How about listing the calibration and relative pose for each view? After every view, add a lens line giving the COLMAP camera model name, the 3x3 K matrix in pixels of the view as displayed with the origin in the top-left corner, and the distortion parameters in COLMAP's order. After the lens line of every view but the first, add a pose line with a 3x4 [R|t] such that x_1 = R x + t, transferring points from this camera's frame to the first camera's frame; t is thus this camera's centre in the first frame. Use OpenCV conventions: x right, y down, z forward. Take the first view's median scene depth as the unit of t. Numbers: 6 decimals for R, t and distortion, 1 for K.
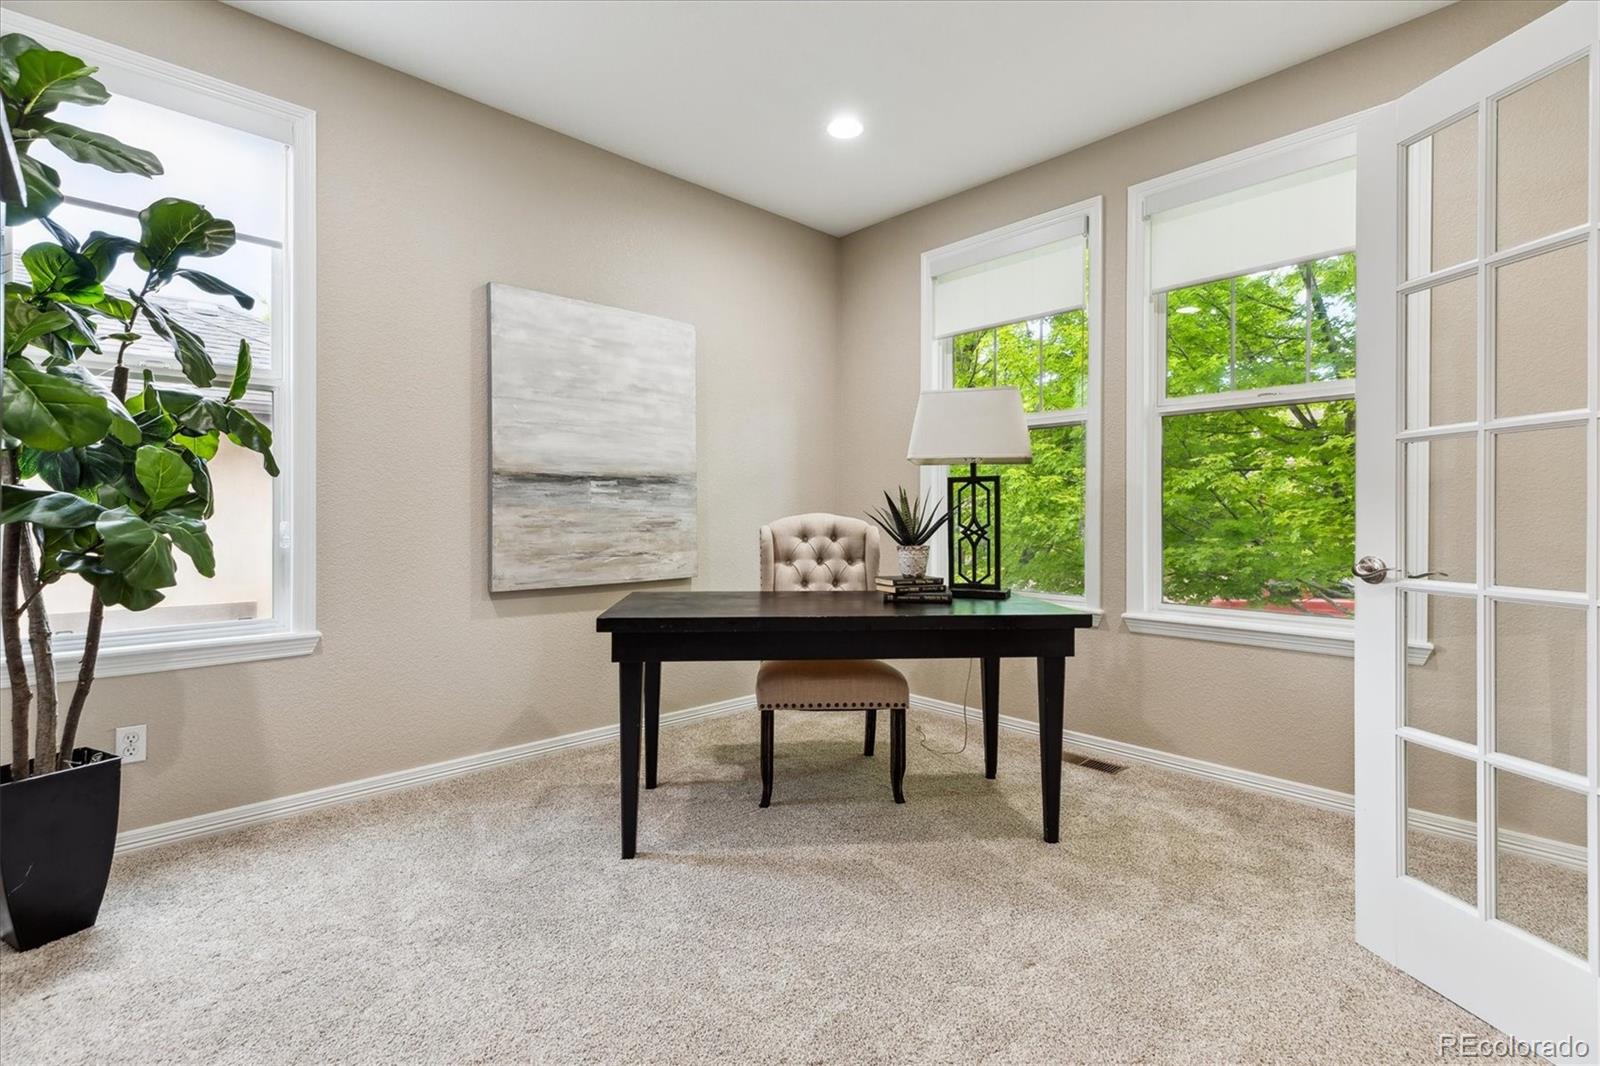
lens RADIAL K [[742.7, 0, 801.1], [0, 742.7, 530.6], [0, 0, 1]] dist [-0.005175, -0.000257]
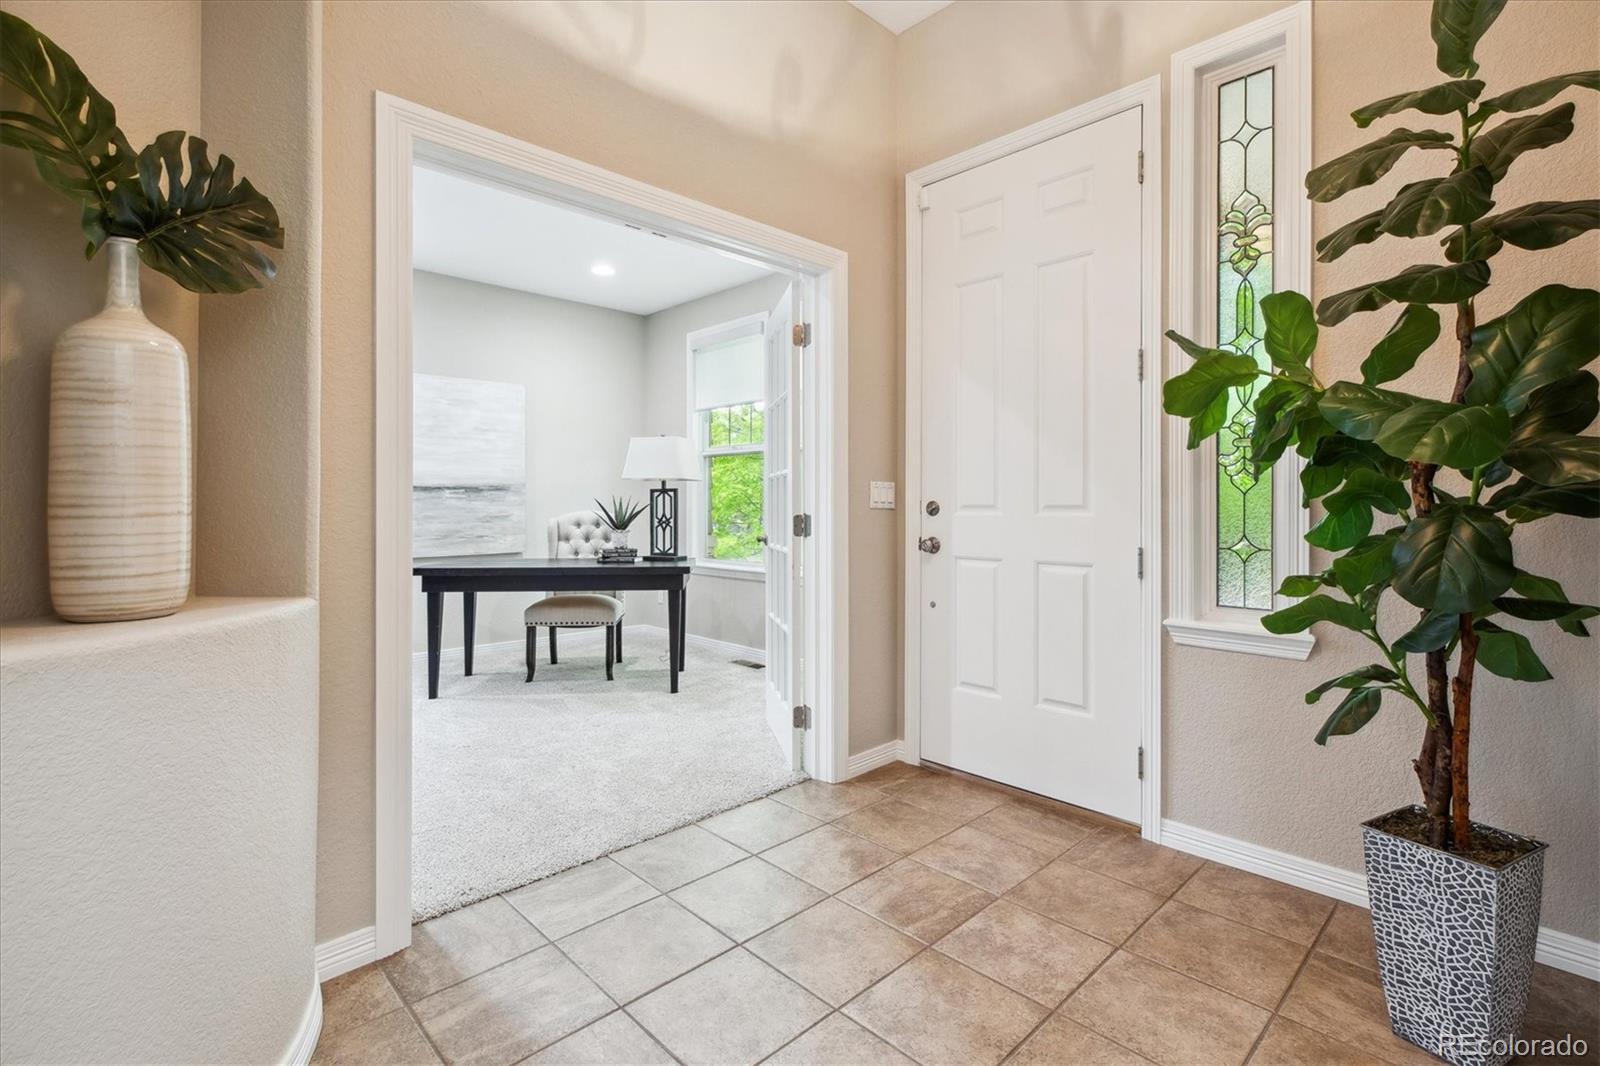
lens RADIAL K [[742.7, 0, 799.2], [0, 742.7, 517.9], [0, 0, 1]] dist [-0.005175, -0.000257]
pose [[0.999838, -0.001616, 0.017902, 0.458660], [0.001699, 0.999988, -0.004661, 0.001115], [-0.017894, 0.004690, 0.999829, -0.613571]]
